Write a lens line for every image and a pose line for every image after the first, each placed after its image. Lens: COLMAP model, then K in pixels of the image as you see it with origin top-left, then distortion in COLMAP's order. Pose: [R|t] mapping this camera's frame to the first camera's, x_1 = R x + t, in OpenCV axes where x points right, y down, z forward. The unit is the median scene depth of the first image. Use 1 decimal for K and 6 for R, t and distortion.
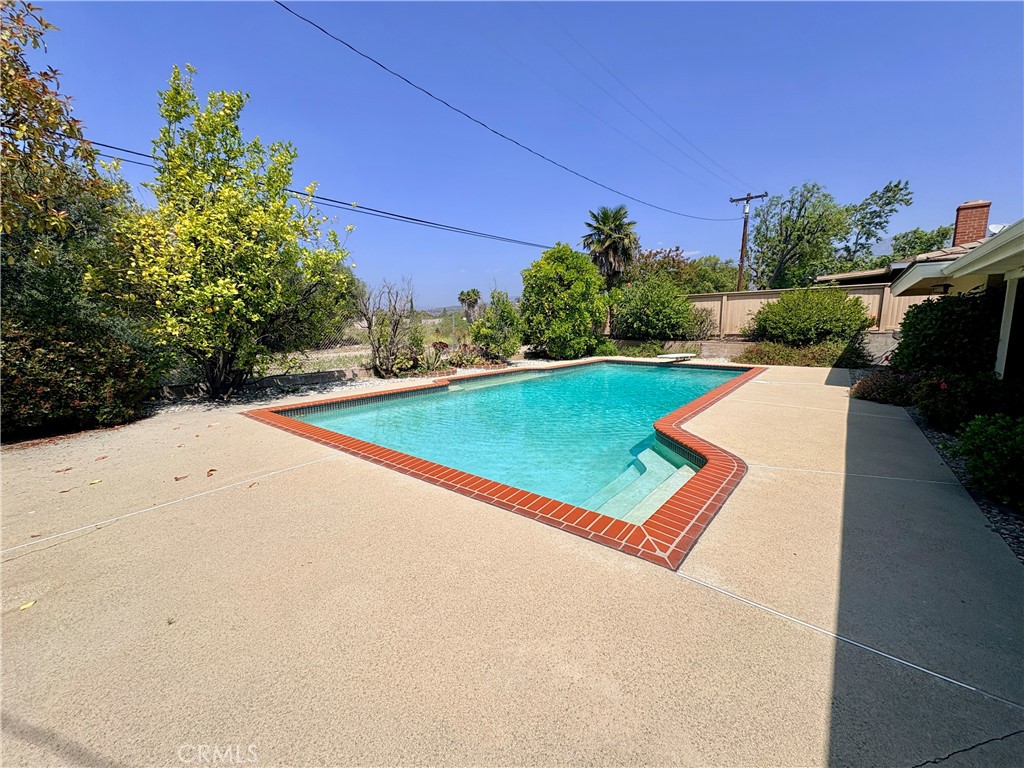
lens RADIAL K [[412.5, 0, 514.2], [0, 412.5, 381.9], [0, 0, 1]] dist [-0.002845, -0.000103]
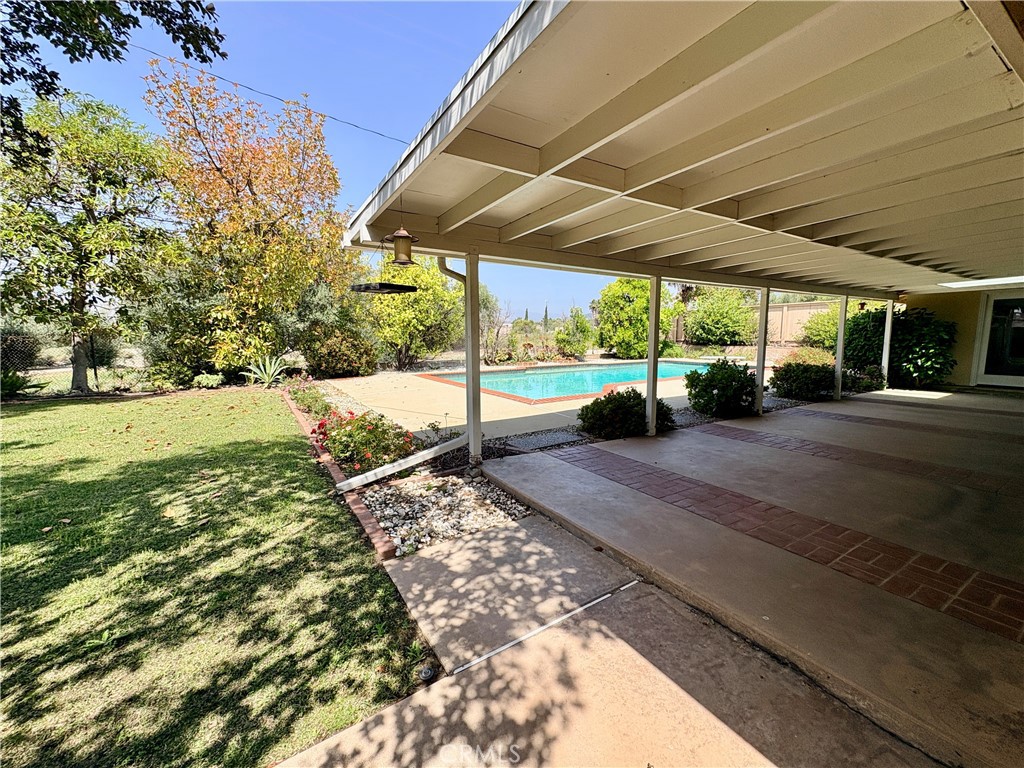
lens RADIAL K [[412.5, 0, 511.0], [0, 412.5, 385.2], [0, 0, 1]] dist [-0.002845, -0.000103]
pose [[0.945008, 0.043256, -0.324174, 0.220025], [-0.046402, 0.998921, -0.001975, 0.051644], [0.323739, 0.016909, 0.945995, -0.369097]]
